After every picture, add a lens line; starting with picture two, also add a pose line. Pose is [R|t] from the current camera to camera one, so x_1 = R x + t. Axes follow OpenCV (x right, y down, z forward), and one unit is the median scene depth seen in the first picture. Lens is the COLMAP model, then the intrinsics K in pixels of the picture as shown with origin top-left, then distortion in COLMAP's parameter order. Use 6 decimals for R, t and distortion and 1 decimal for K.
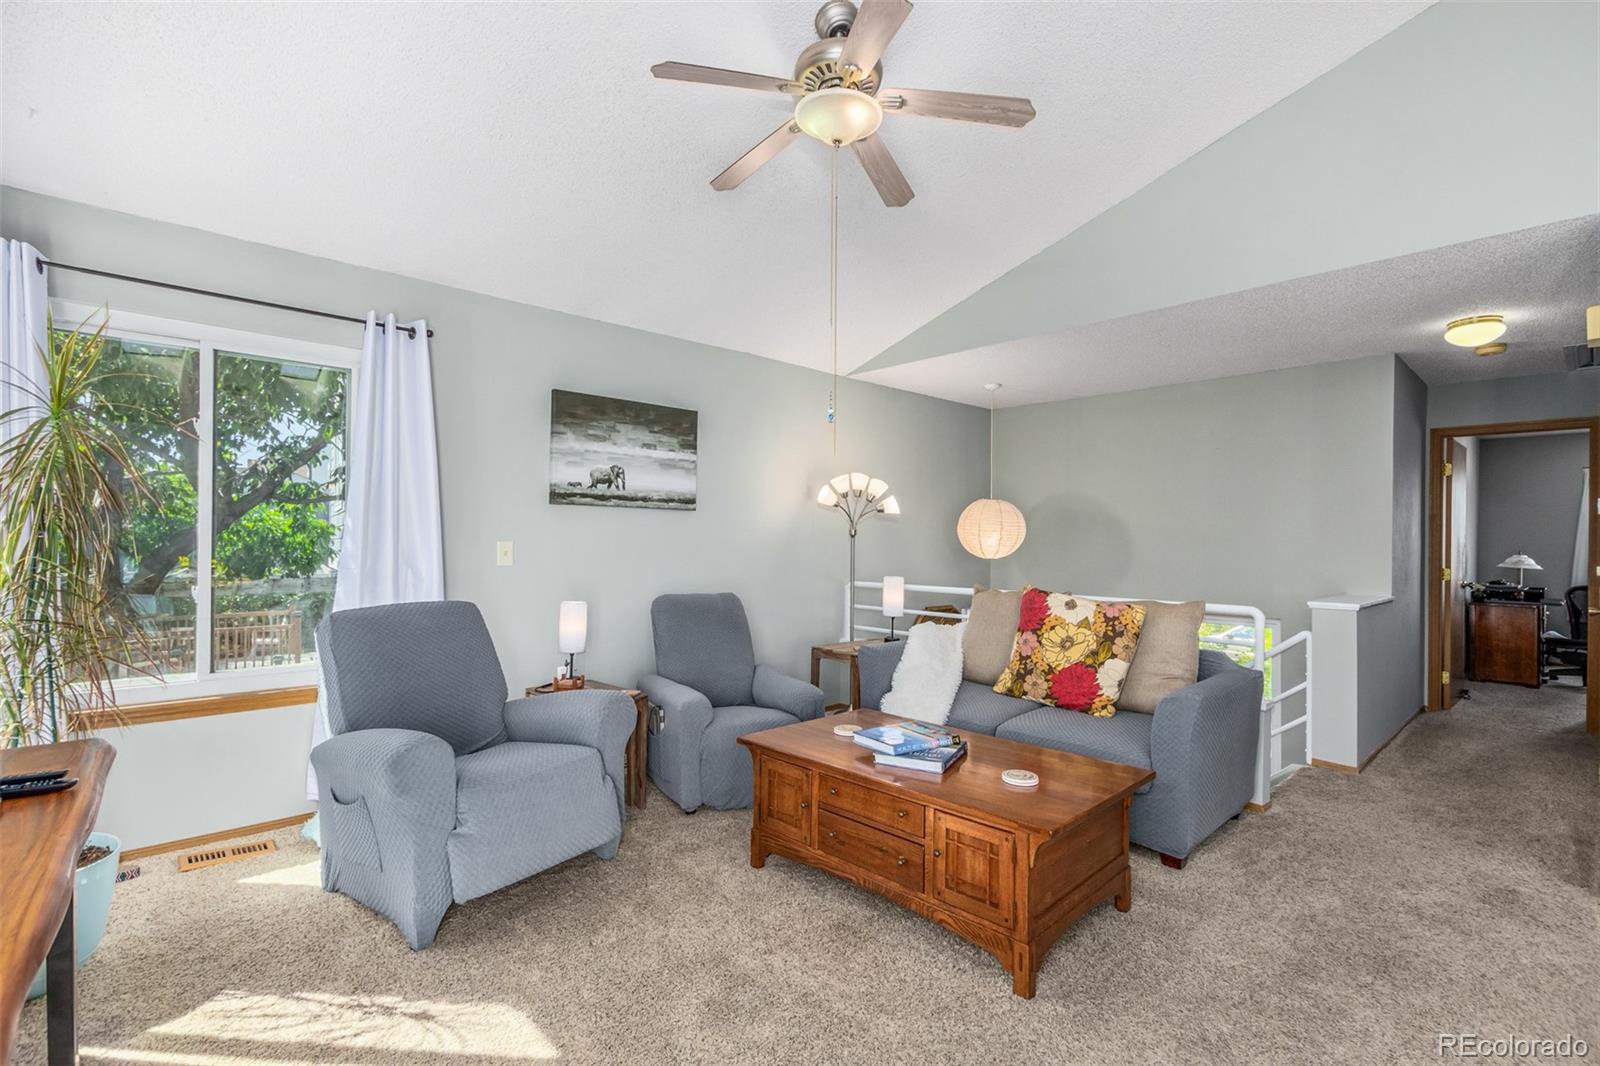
lens RADIAL K [[728.6, 0, 801.0], [0, 728.6, 541.4], [0, 0, 1]] dist [0.007414, -0.002746]
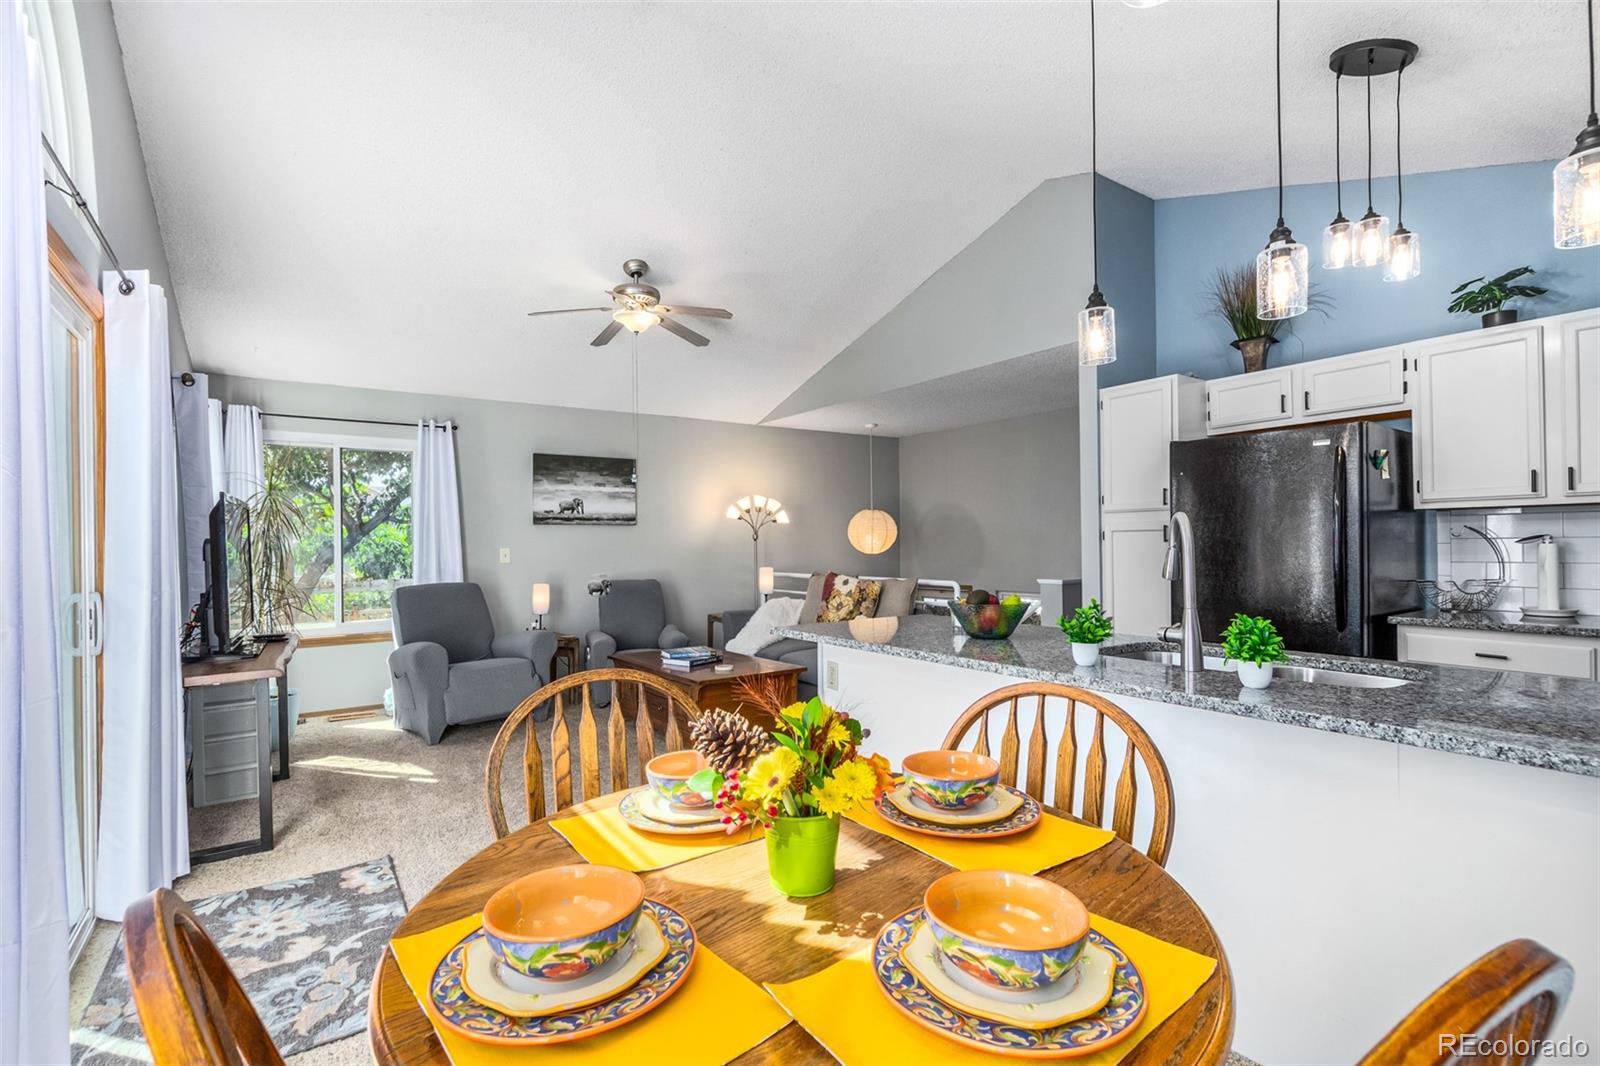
lens RADIAL K [[728.6, 0, 803.5], [0, 728.6, 543.7], [0, 0, 1]] dist [0.007414, -0.002746]
pose [[0.990818, -0.020655, -0.133617, 0.453268], [0.021003, 0.999779, 0.001192, 0.001370], [0.133562, -0.003988, 0.991032, -0.506660]]
